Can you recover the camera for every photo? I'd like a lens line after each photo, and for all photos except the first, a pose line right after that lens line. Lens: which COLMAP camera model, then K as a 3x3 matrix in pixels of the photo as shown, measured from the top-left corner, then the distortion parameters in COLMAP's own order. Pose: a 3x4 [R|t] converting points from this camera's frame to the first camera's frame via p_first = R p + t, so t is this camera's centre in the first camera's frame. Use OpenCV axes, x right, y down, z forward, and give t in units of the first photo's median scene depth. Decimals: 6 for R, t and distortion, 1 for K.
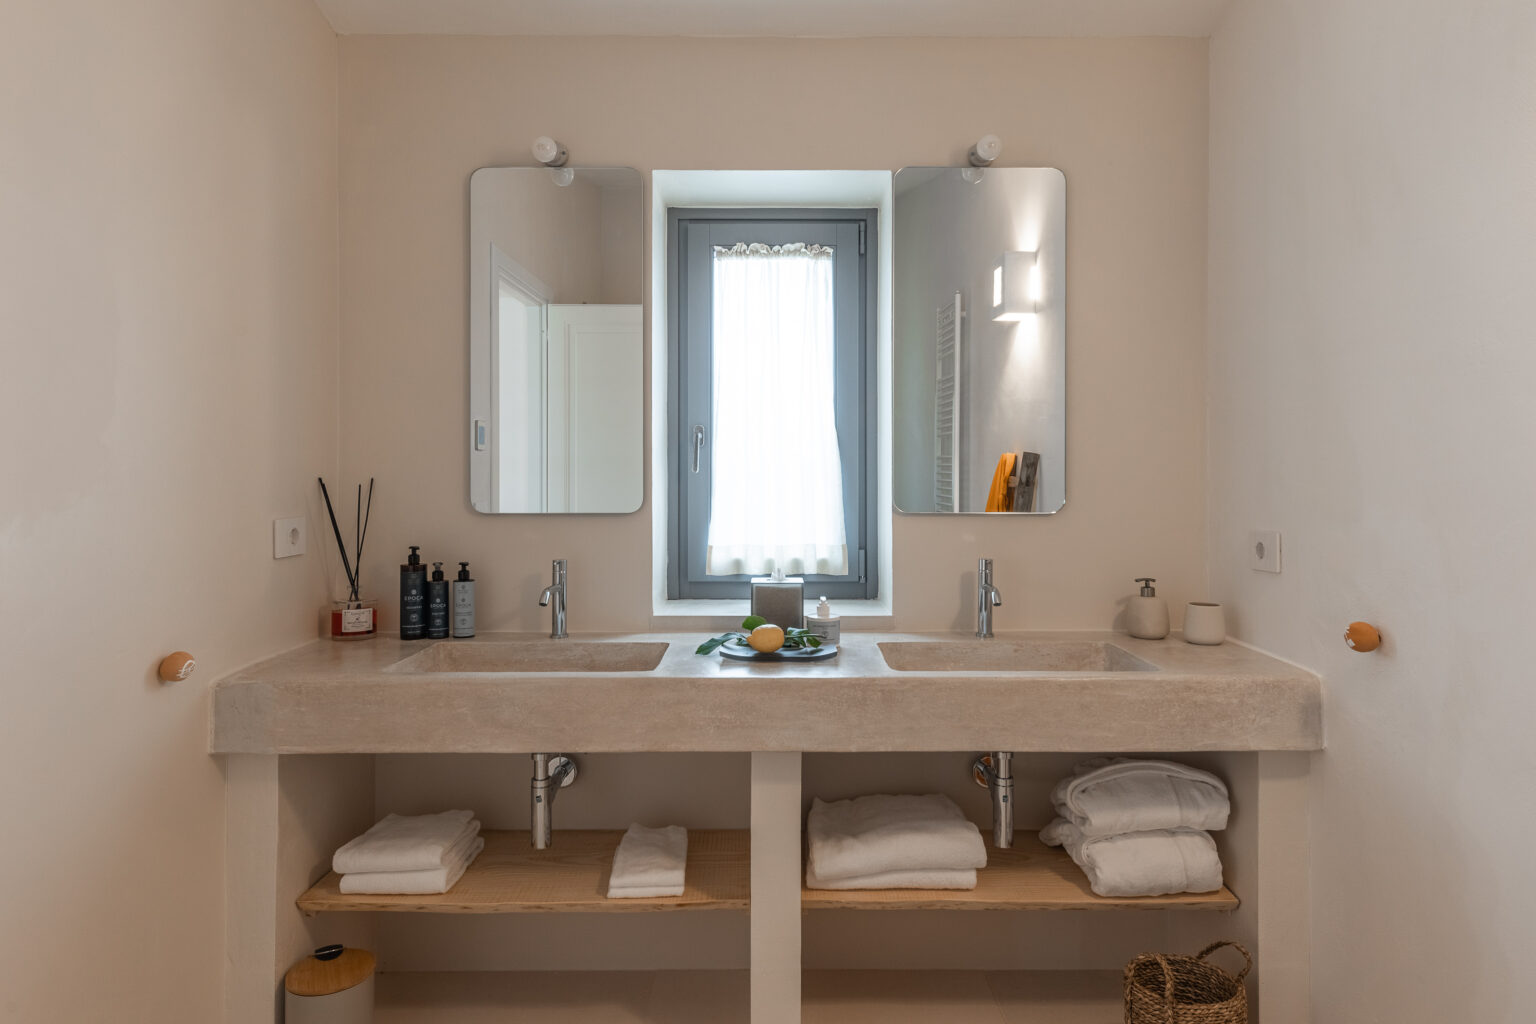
lens RADIAL K [[899.7, 0, 767.8], [0, 899.7, 470.9], [0, 0, 1]] dist [0.005759, 0.000463]
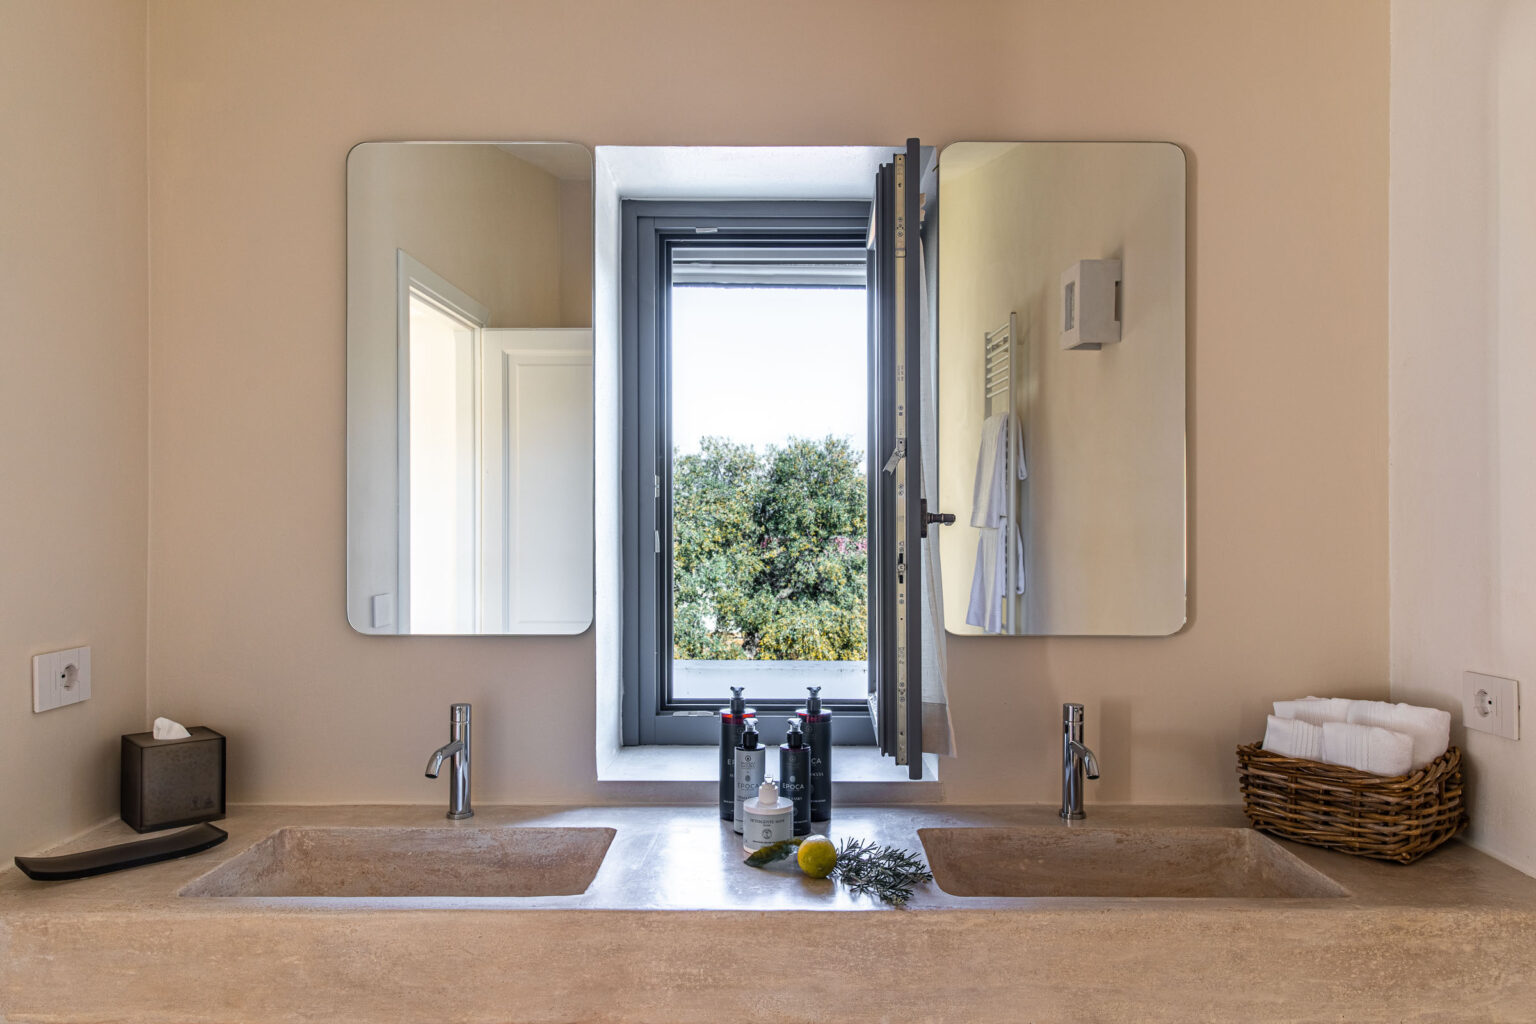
lens RADIAL K [[1041.1, 0, 768.0], [0, 1041.1, 512.0], [0, 0, 1]] dist [0.001441, 0.001738]
pose [[0.999975, 0.001002, -0.007040, 0.012747], [-0.001004, 0.999999, -0.000313, -0.054160], [0.007040, 0.000320, 0.999975, 0.210945]]
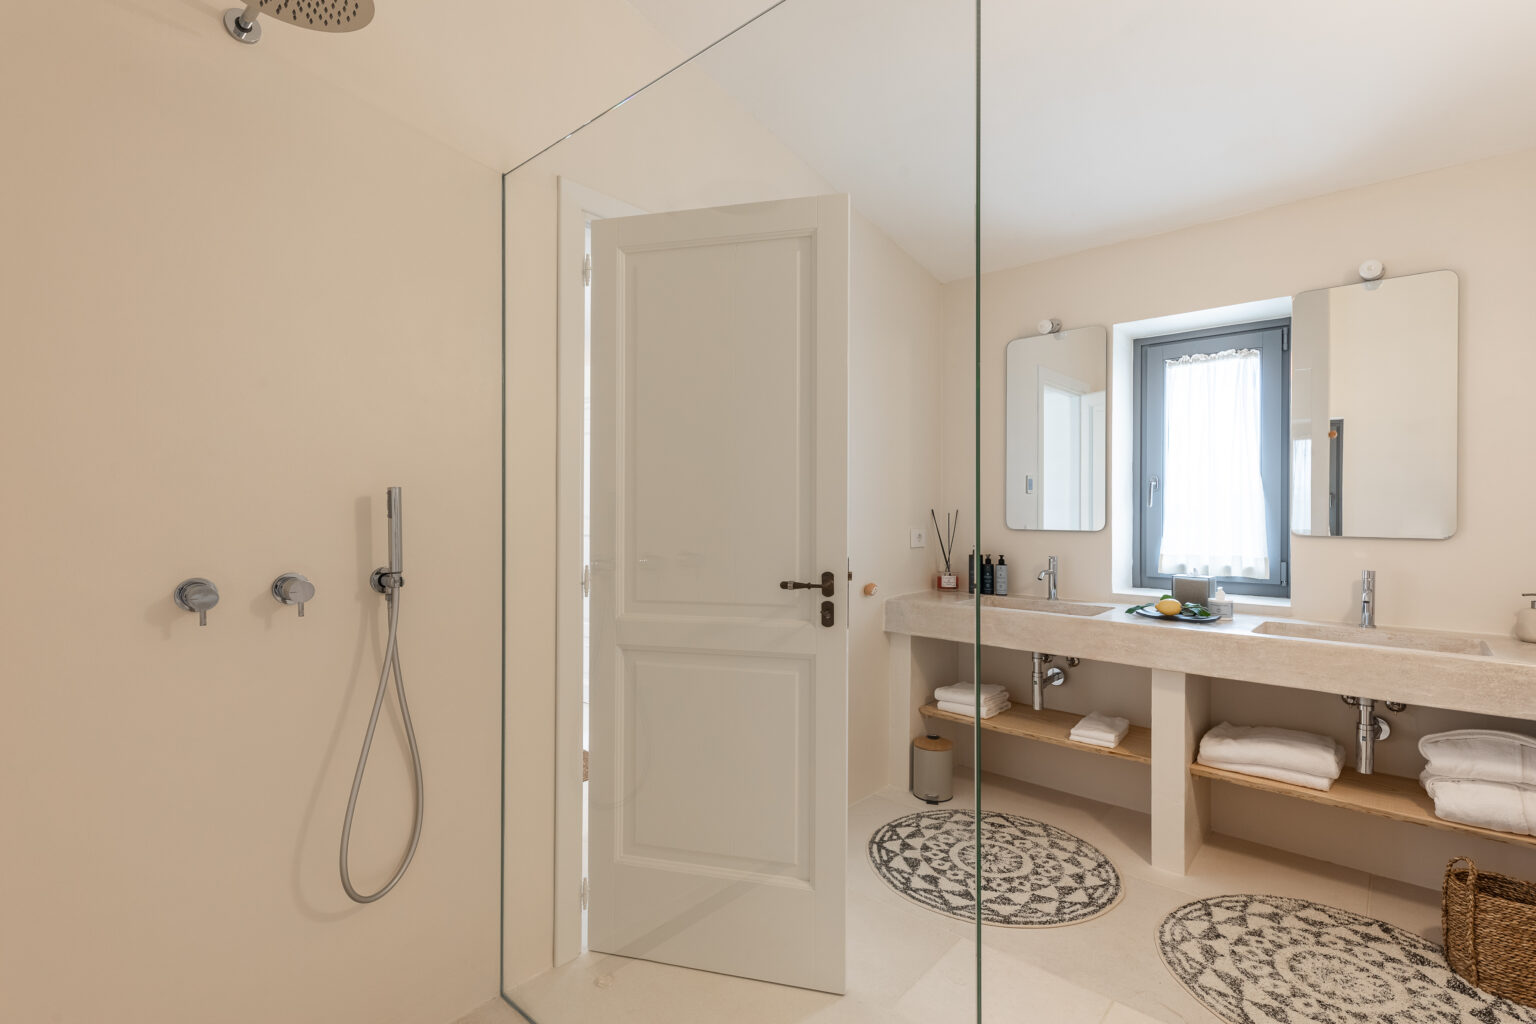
lens RADIAL K [[713.3, 0, 768.0], [0, 713.3, 512.0], [0, 0, 1]] dist [-0.001464, -0.001042]
pose [[0.740225, 0.005765, -0.672334, 0.319979], [0.001161, 0.999951, 0.009852, -0.002707], [0.672358, -0.008073, 0.740182, -0.449932]]
